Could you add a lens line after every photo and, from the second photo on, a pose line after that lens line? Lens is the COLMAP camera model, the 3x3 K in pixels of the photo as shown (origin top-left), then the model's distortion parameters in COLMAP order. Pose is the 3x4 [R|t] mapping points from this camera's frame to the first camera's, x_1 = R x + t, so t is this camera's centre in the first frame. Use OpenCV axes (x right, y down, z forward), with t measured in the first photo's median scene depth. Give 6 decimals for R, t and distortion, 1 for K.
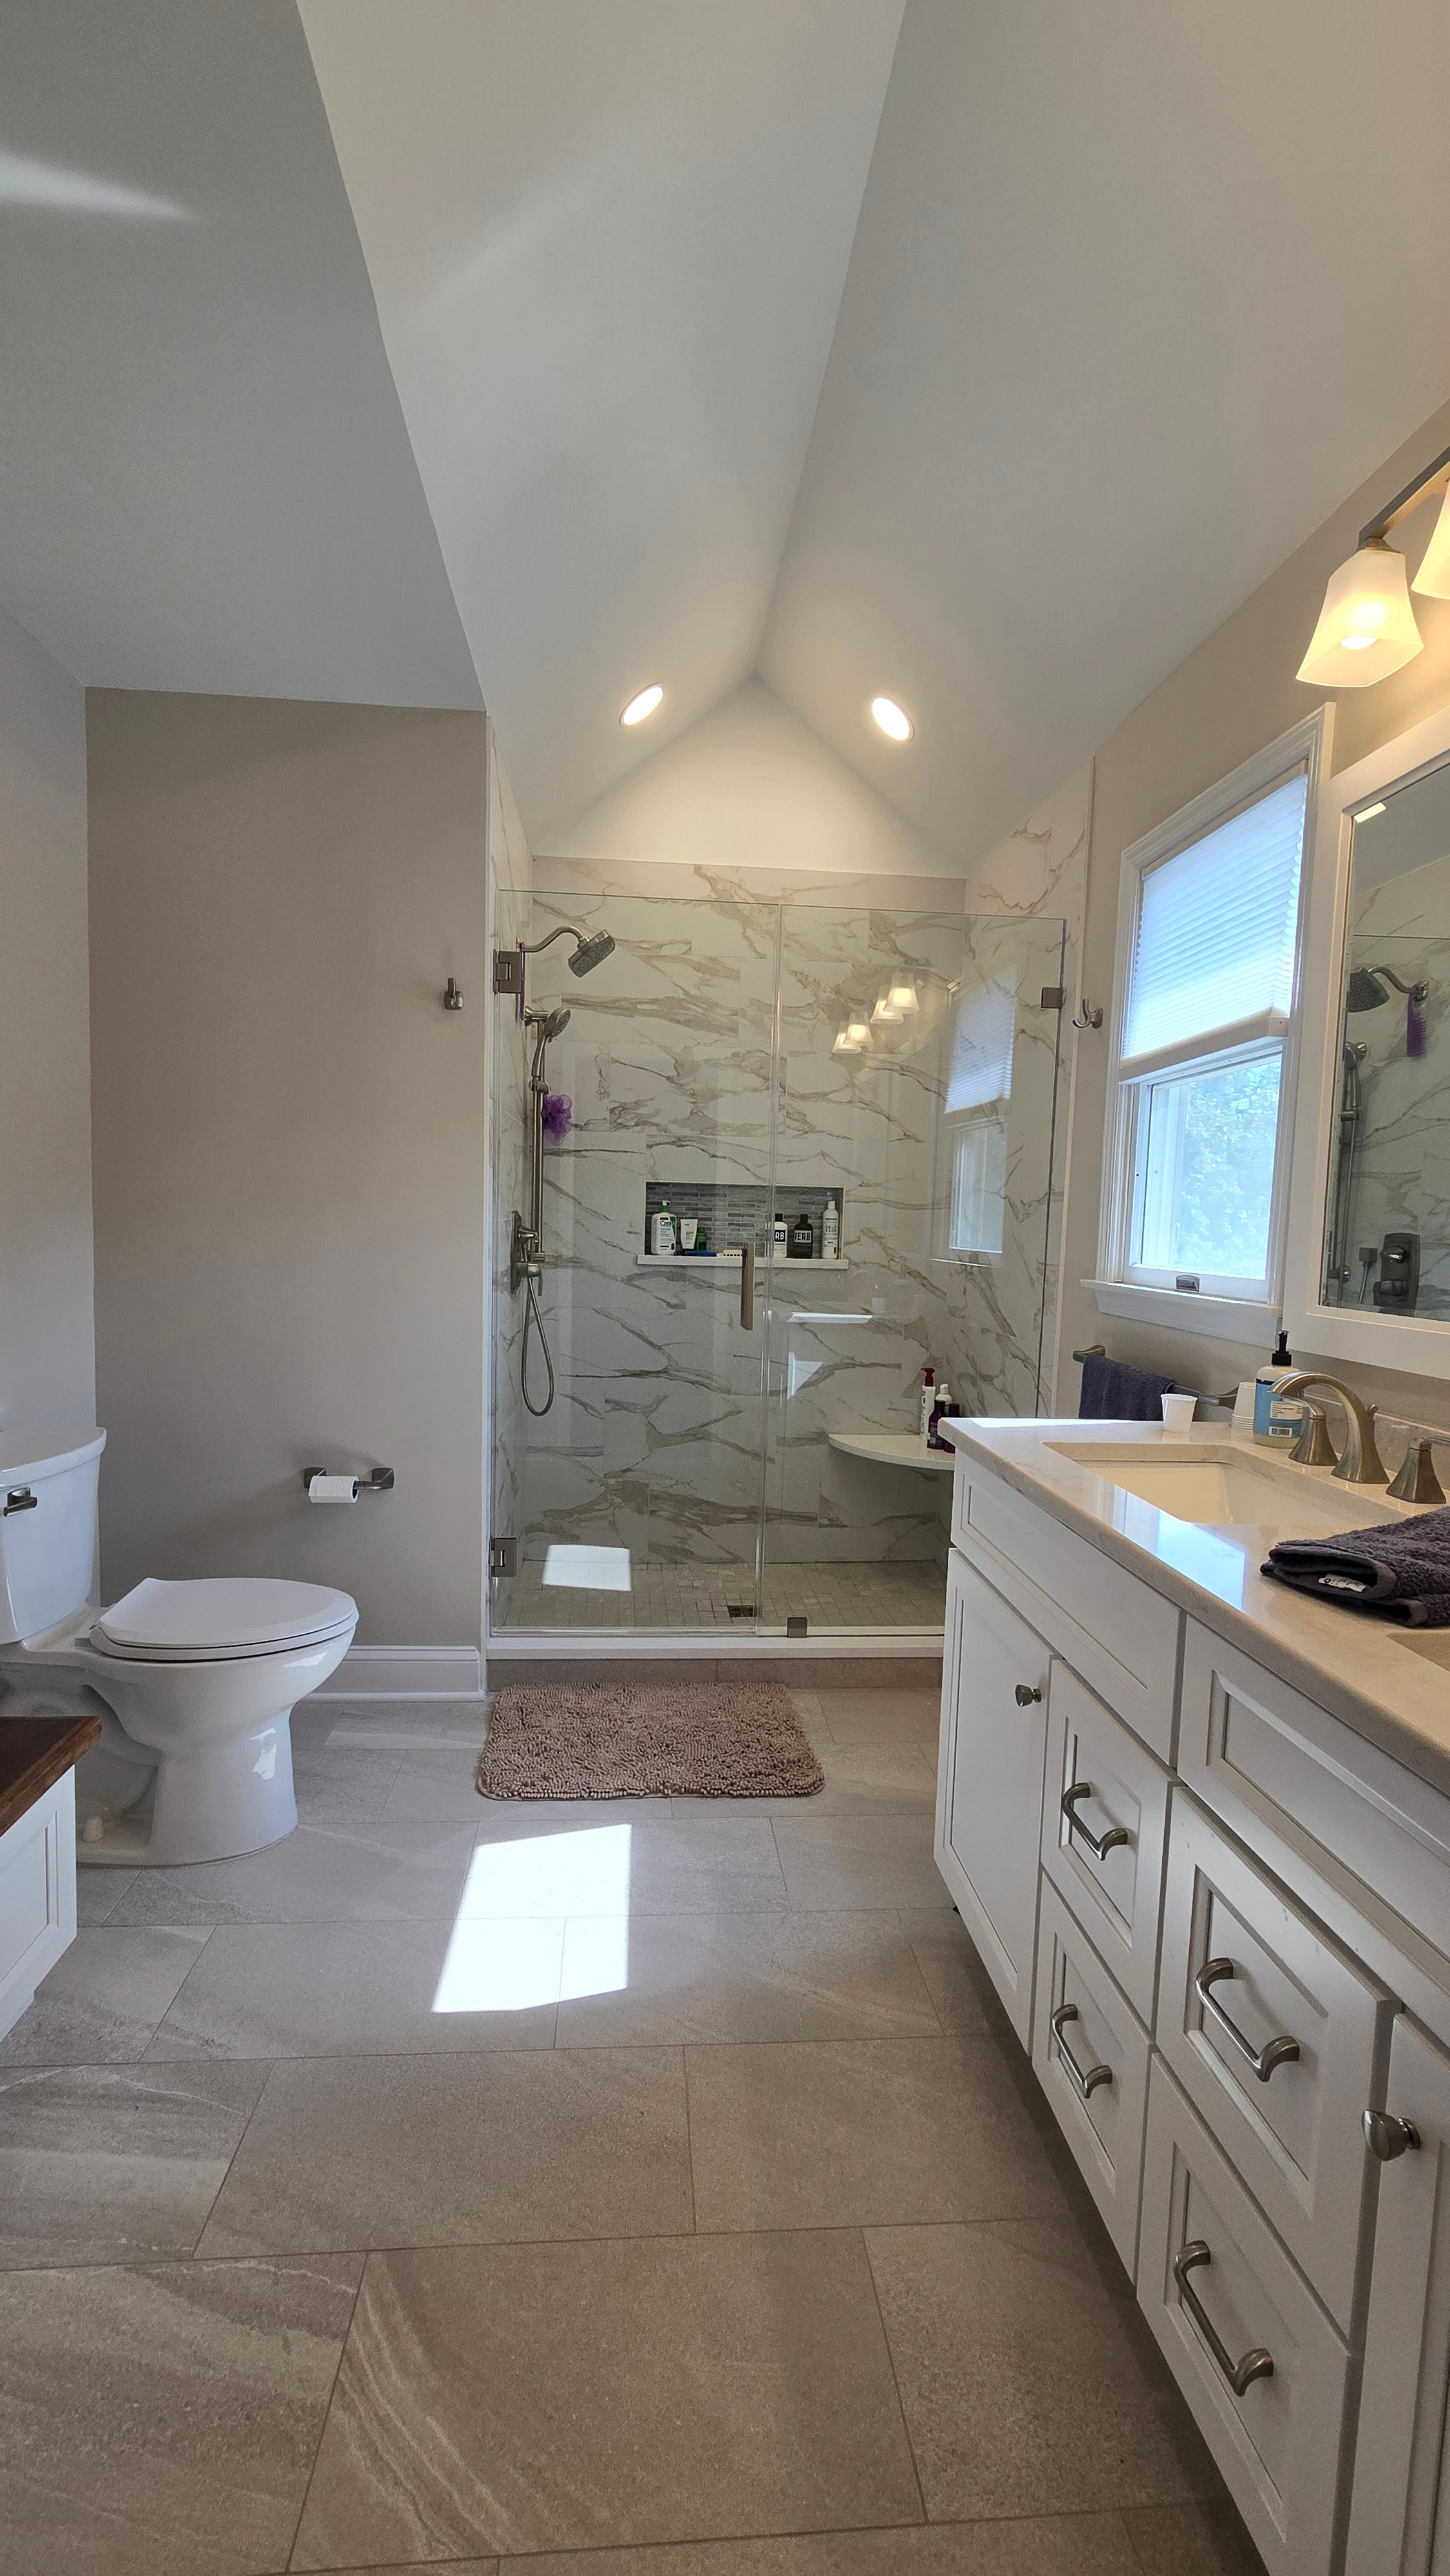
lens RADIAL K [[1057.8, 0, 709.1], [0, 1057.8, 1289.2], [0, 0, 1]] dist [-0.001143, 0.002325]
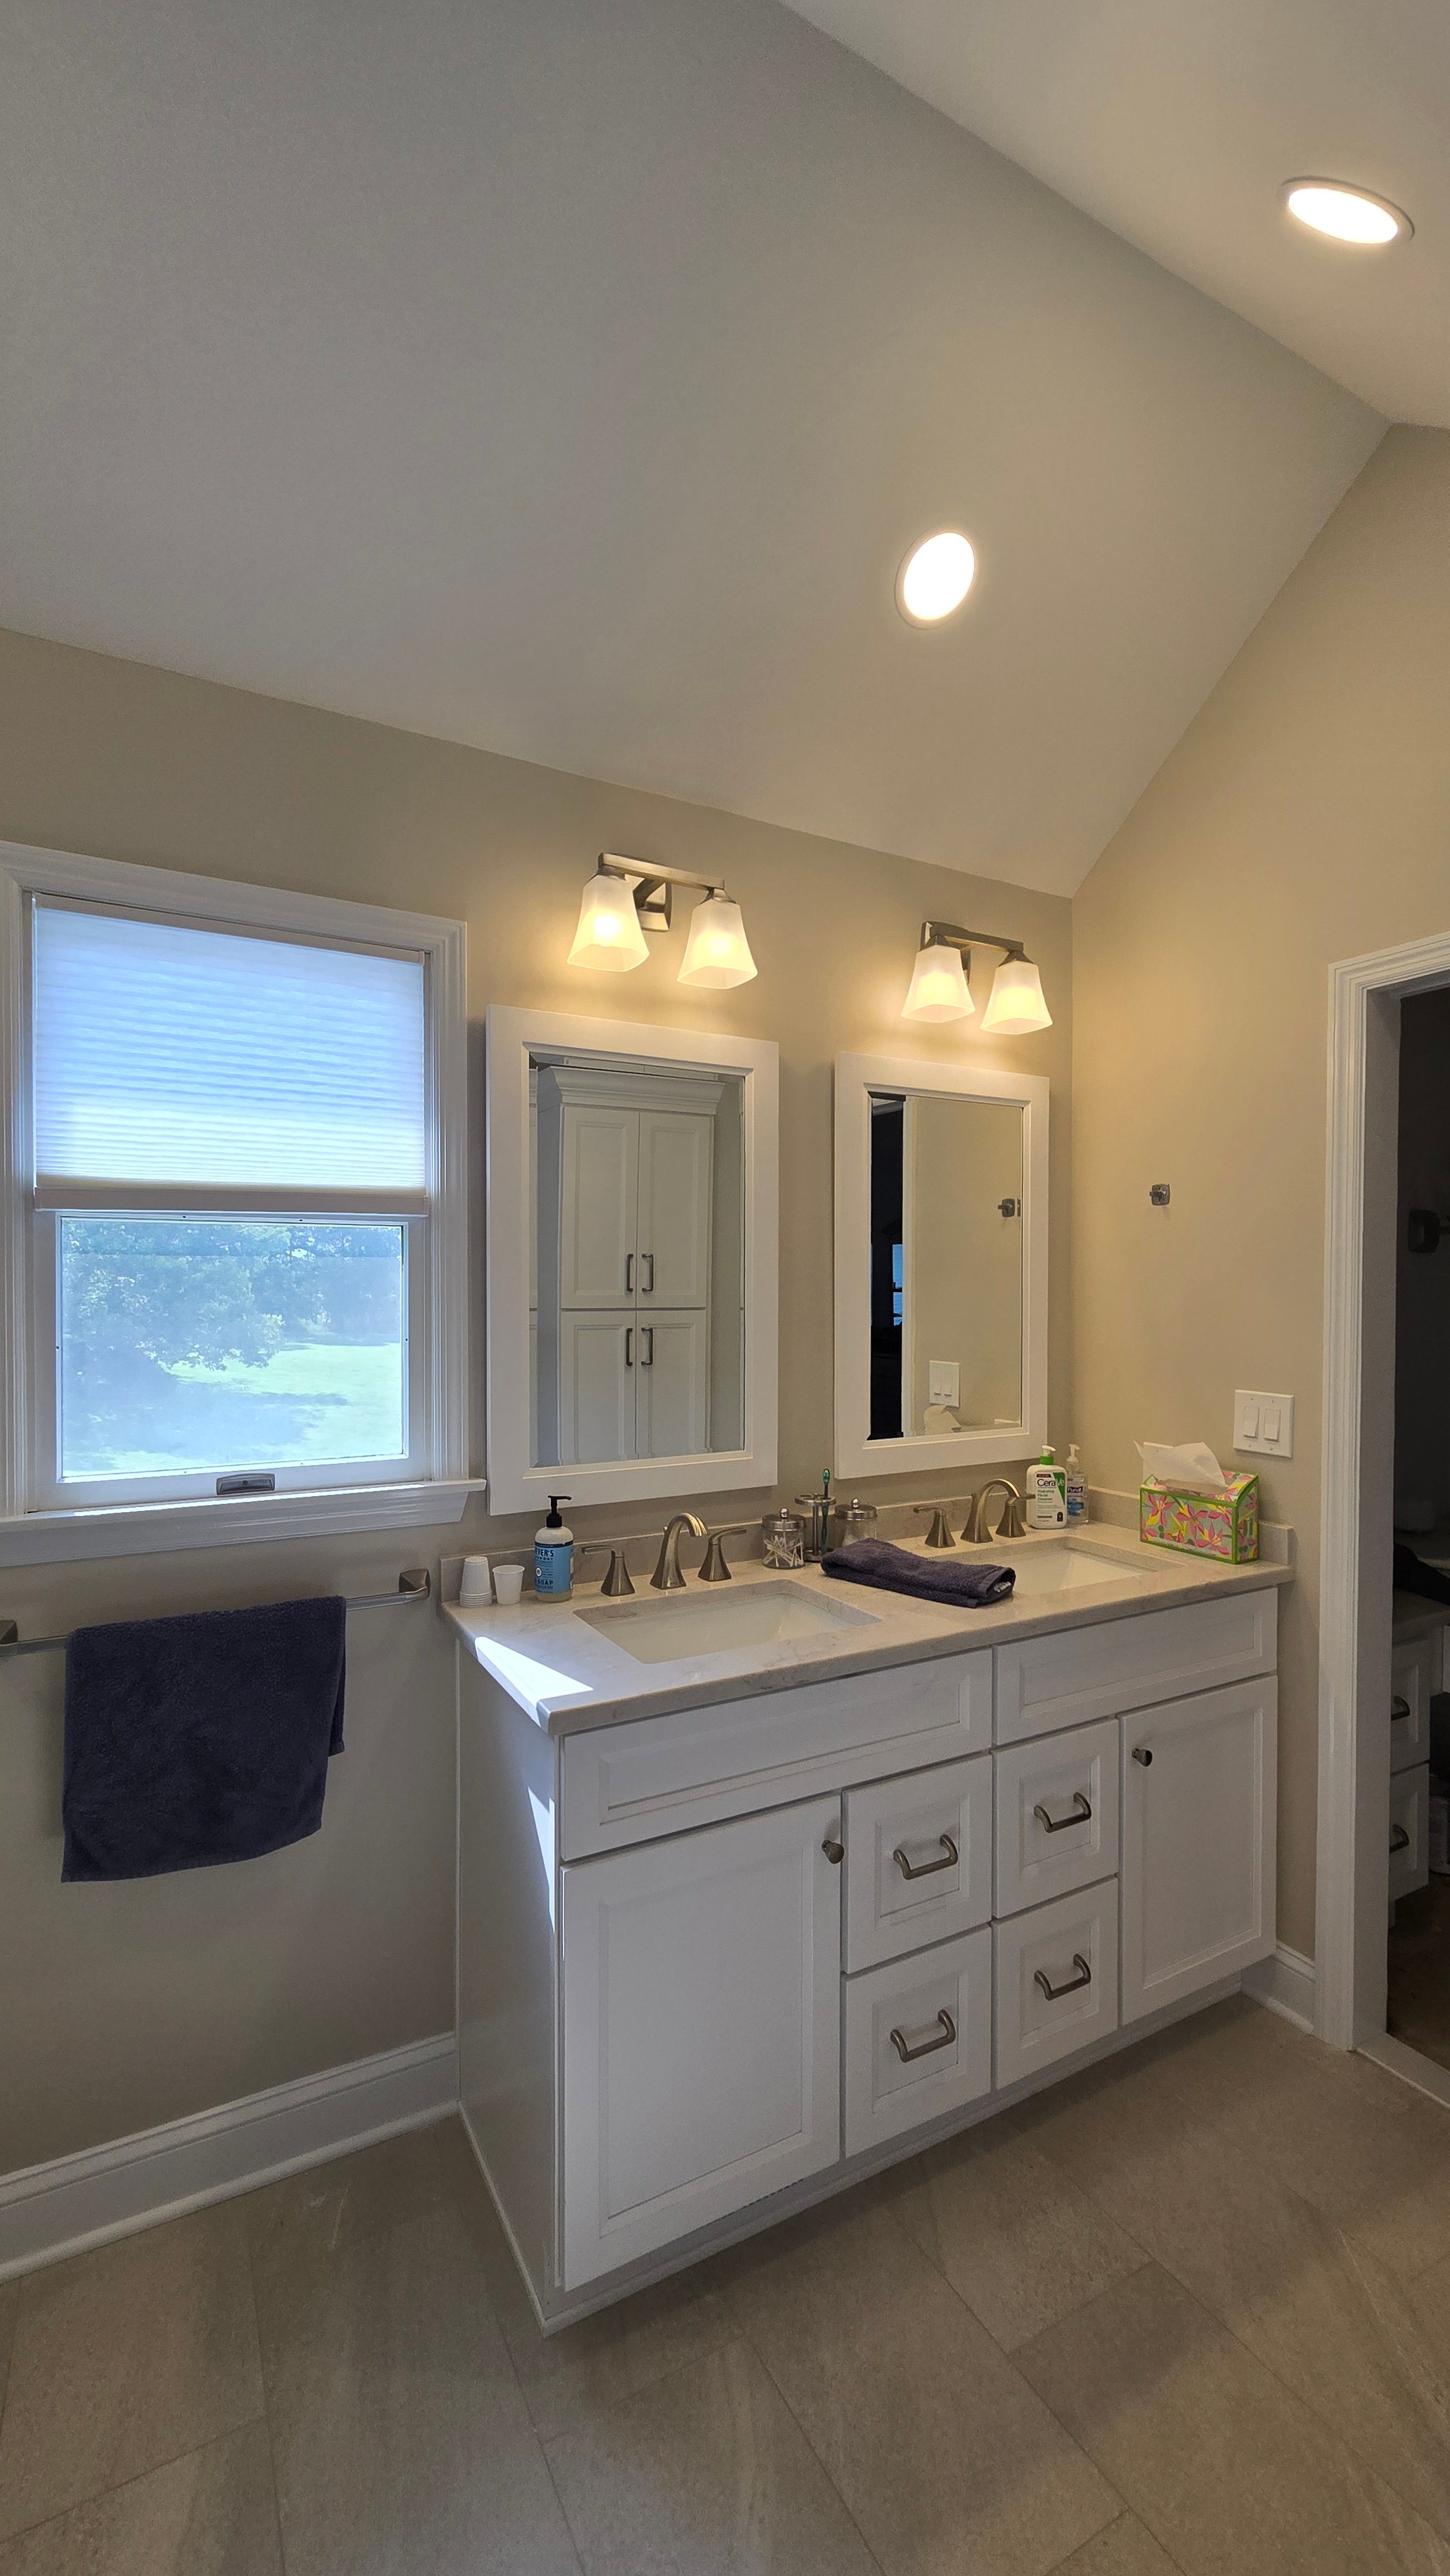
lens RADIAL K [[1057.8, 0, 725.4], [0, 1057.8, 1283.4], [0, 0, 1]] dist [-0.001143, 0.002325]
pose [[-0.405169, -0.038785, 0.913419, -0.429316], [0.047336, 0.996870, 0.063325, -0.193620], [-0.913015, 0.068895, -0.402065, 0.994525]]
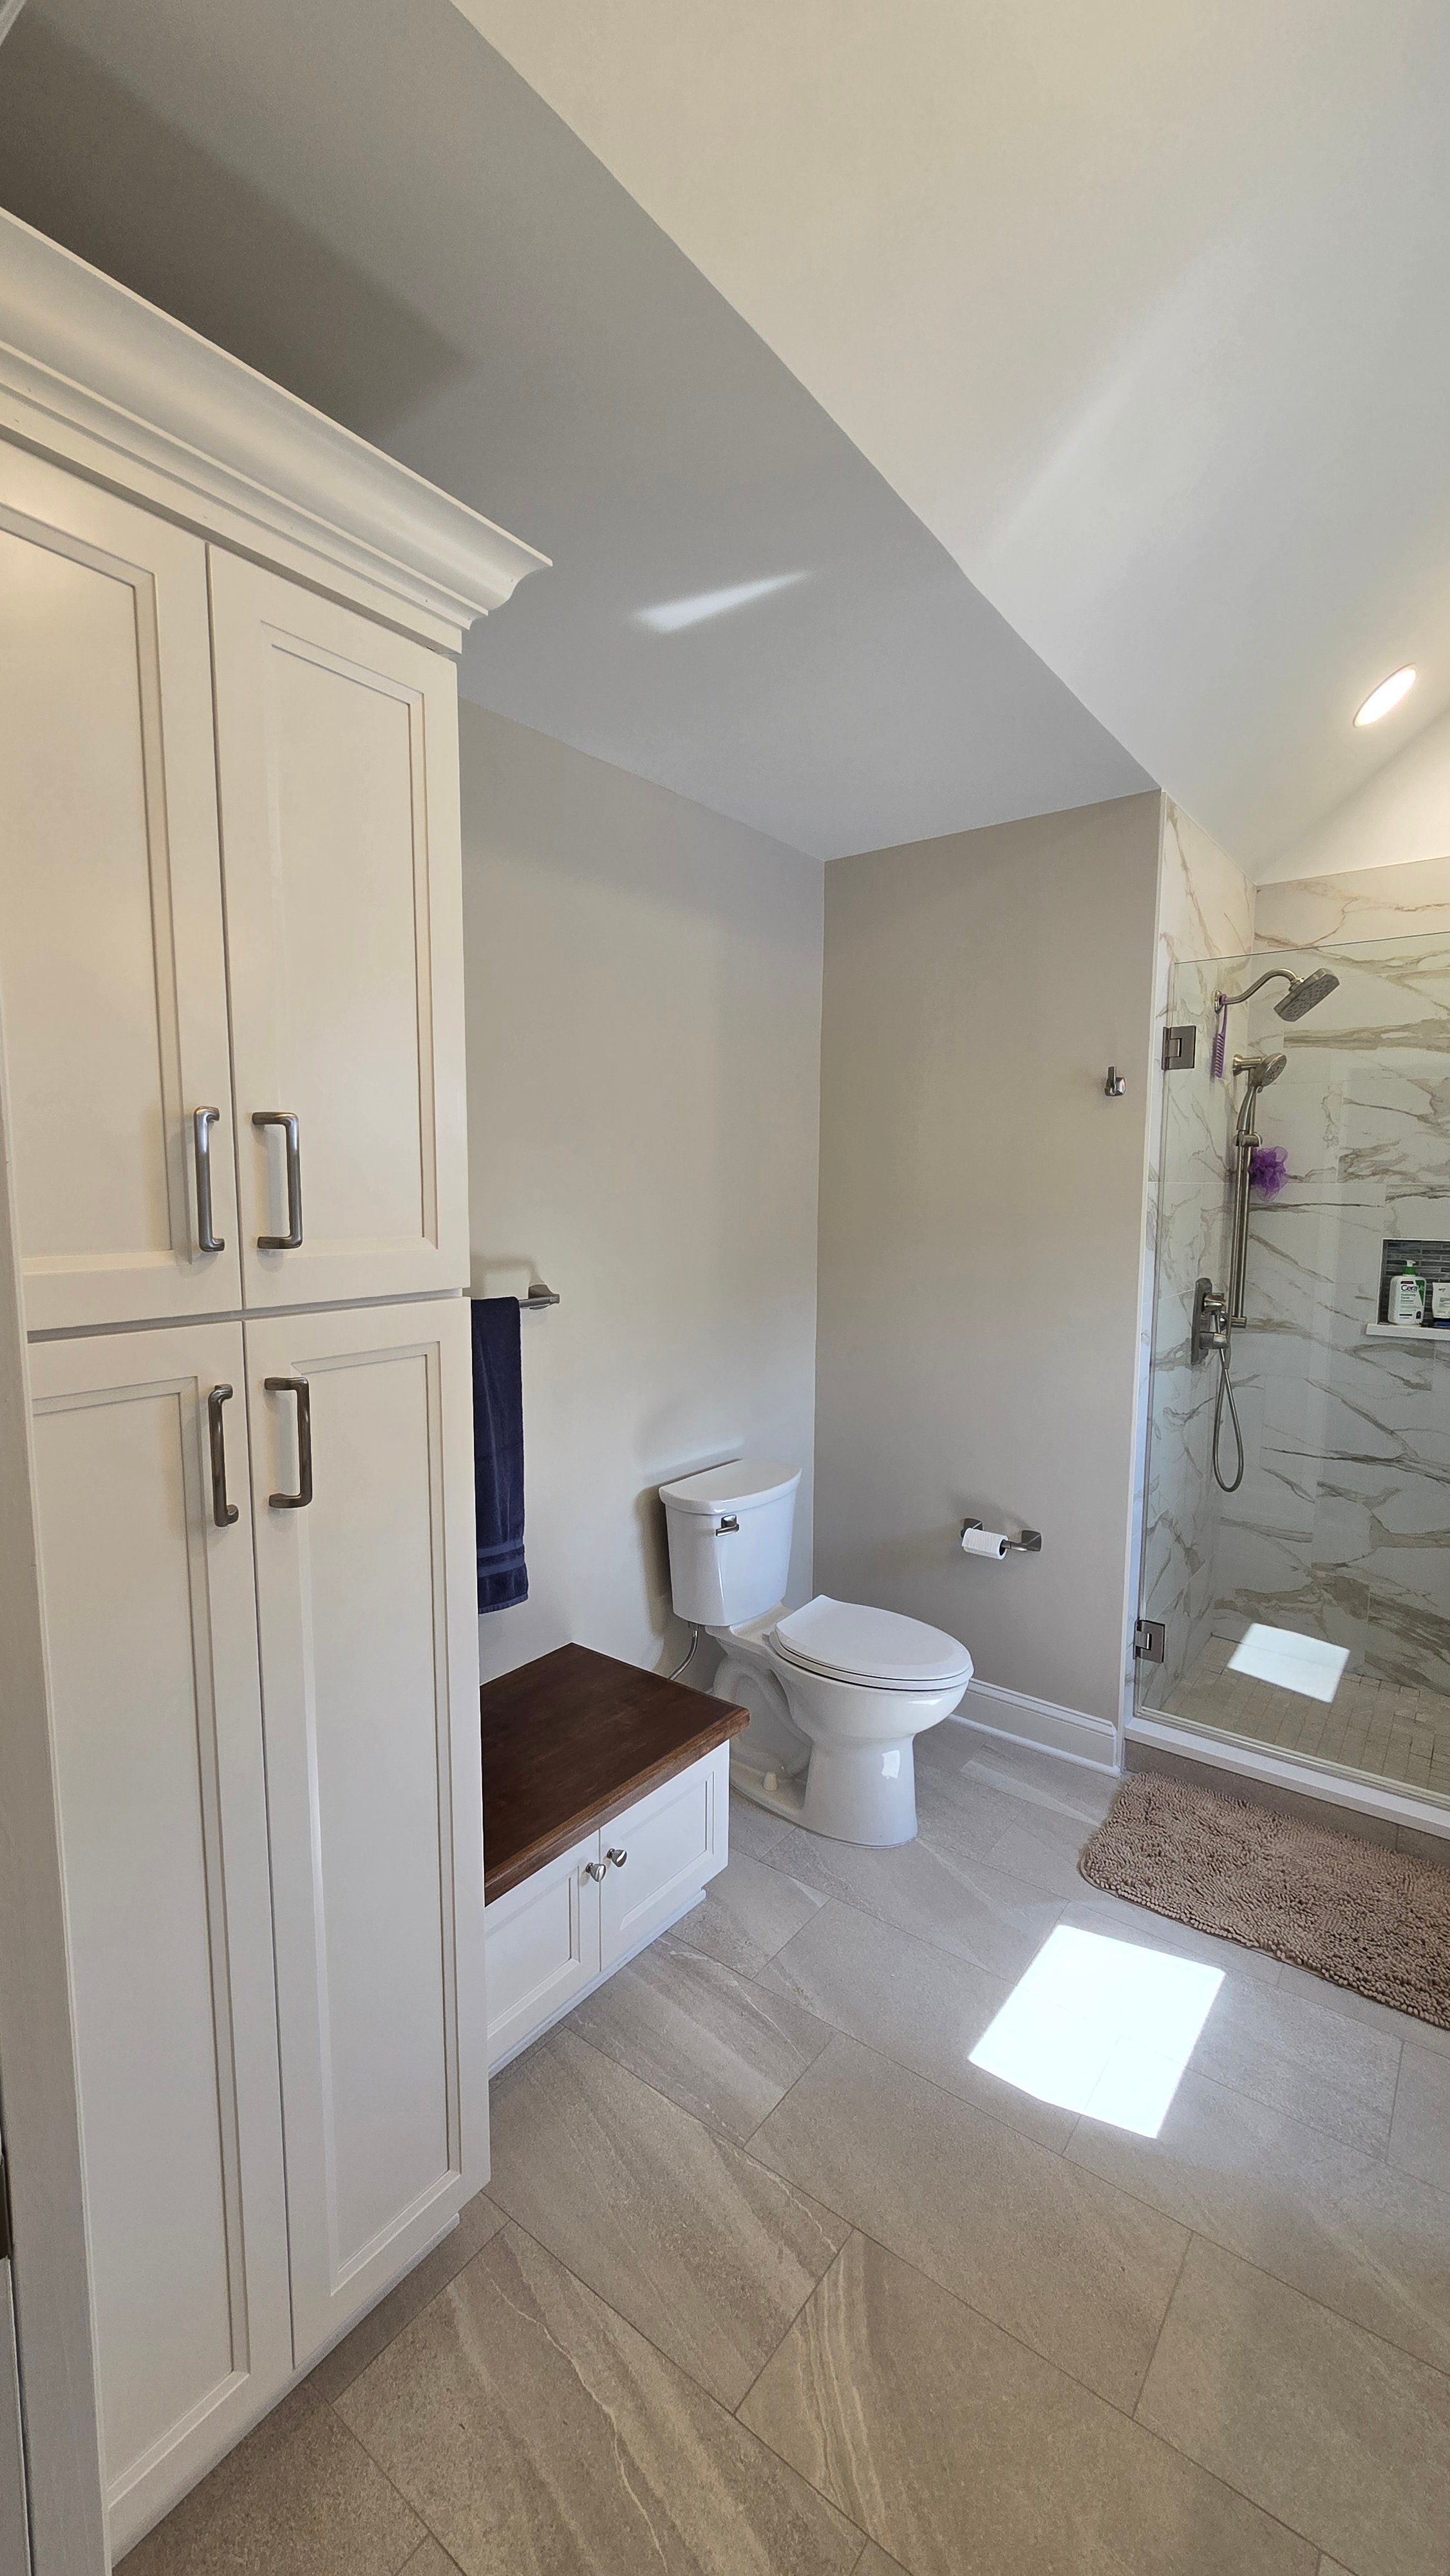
lens RADIAL K [[1057.8, 0, 721.7], [0, 1057.8, 1293.3], [0, 0, 1]] dist [-0.001143, 0.002325]
pose [[0.745113, 0.048066, -0.665204, 0.189946], [-0.030138, 0.998807, 0.038413, -0.124002], [0.666257, -0.008575, 0.745673, -0.003681]]
